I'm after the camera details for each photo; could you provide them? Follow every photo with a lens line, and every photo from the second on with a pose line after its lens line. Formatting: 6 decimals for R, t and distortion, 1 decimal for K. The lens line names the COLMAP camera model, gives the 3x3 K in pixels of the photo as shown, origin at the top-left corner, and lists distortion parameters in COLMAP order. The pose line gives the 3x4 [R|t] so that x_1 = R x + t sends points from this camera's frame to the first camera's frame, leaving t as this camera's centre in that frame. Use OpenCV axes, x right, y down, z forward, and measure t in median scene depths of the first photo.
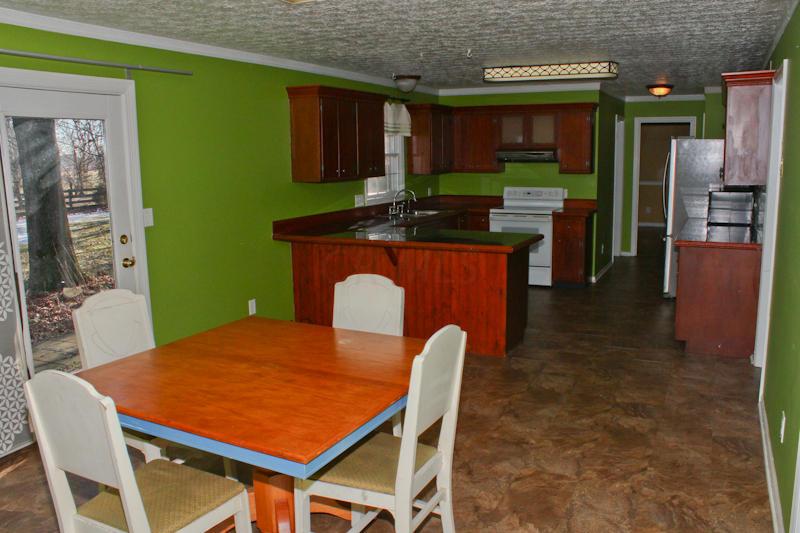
lens RADIAL K [[666.1, 0, 400.7], [0, 666.1, 266.1], [0, 0, 1]] dist [-0.160275, 0.133941]
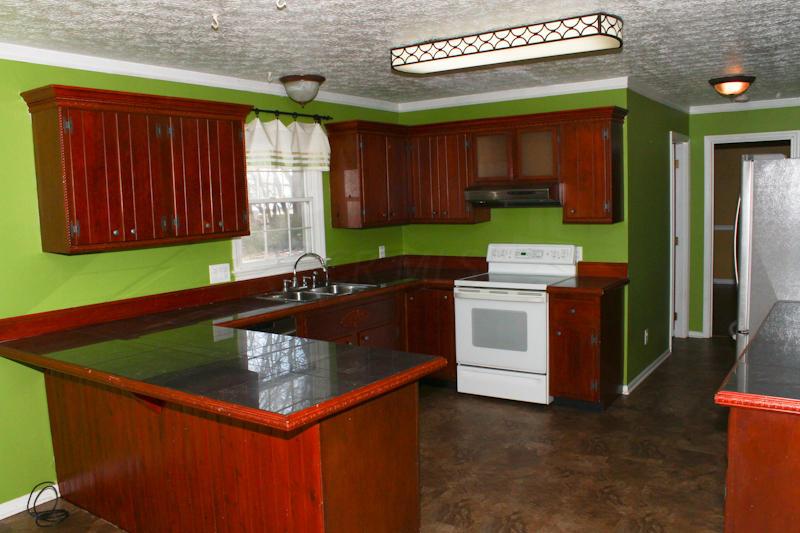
lens RADIAL K [[666.1, 0, 401.4], [0, 666.1, 269.1], [0, 0, 1]] dist [-0.160275, 0.133941]
pose [[0.988340, -0.002907, -0.152233, 0.200446], [-0.005774, 0.998383, -0.056553, -0.066363], [0.152151, 0.056772, 0.986725, 0.392649]]
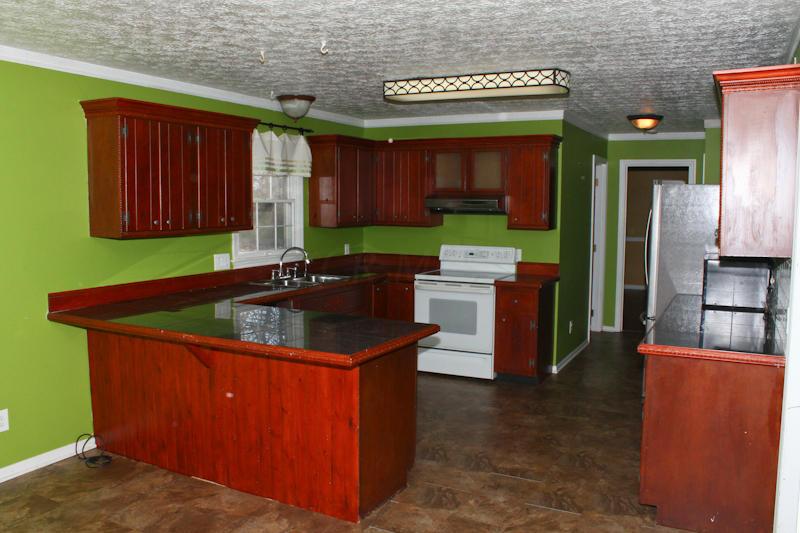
lens RADIAL K [[666.1, 0, 401.7], [0, 666.1, 267.6], [0, 0, 1]] dist [-0.160275, 0.133941]
pose [[0.999571, 0.022177, -0.019110, 0.147288], [-0.023450, 0.997326, -0.069223, -0.045229], [0.017523, 0.069641, 0.997418, 0.267662]]
